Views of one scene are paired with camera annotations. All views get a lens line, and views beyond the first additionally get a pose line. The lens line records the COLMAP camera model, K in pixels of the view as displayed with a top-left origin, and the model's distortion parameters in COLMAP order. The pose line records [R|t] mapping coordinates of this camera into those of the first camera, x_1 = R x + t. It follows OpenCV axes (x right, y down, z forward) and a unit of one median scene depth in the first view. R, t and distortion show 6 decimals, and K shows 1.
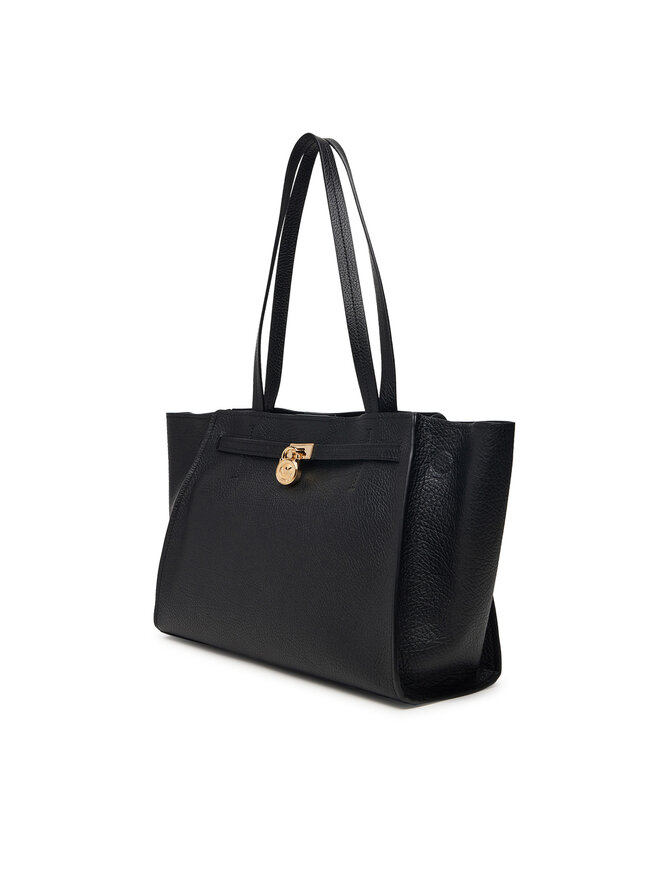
lens RADIAL K [[1218.0, 0, 333.7], [0, 1218.0, 447.6], [0, 0, 1]] dist [0.414307, 0.000000]
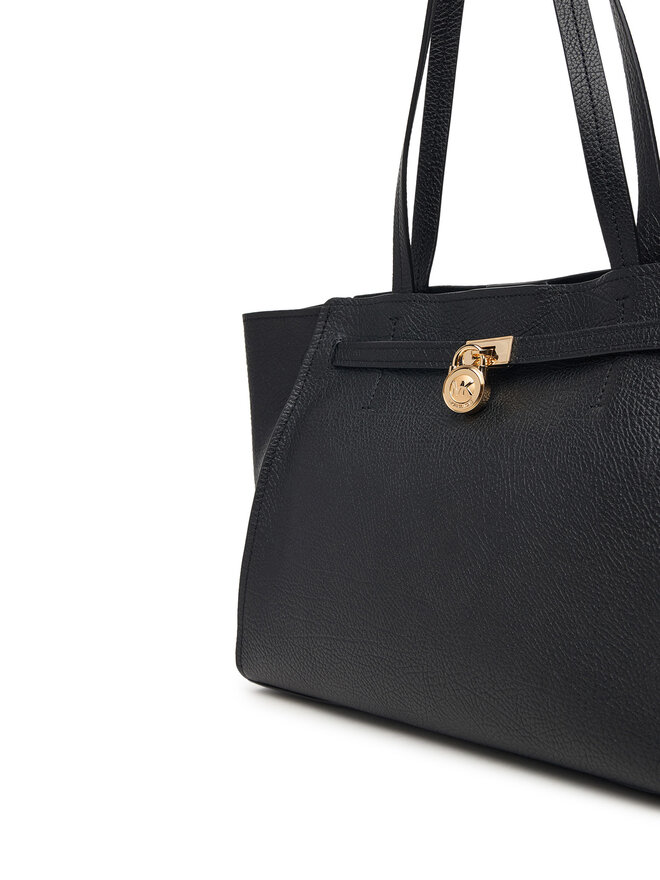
lens RADIAL K [[1211.5, 0, 327.0], [0, 1211.5, 437.1], [0, 0, 1]] dist [0.162620, 0.000000]
pose [[0.998319, -0.031849, -0.048430, -0.072926], [0.029624, 0.998502, -0.045994, 0.063408], [0.049822, 0.044482, 0.997767, 0.436707]]
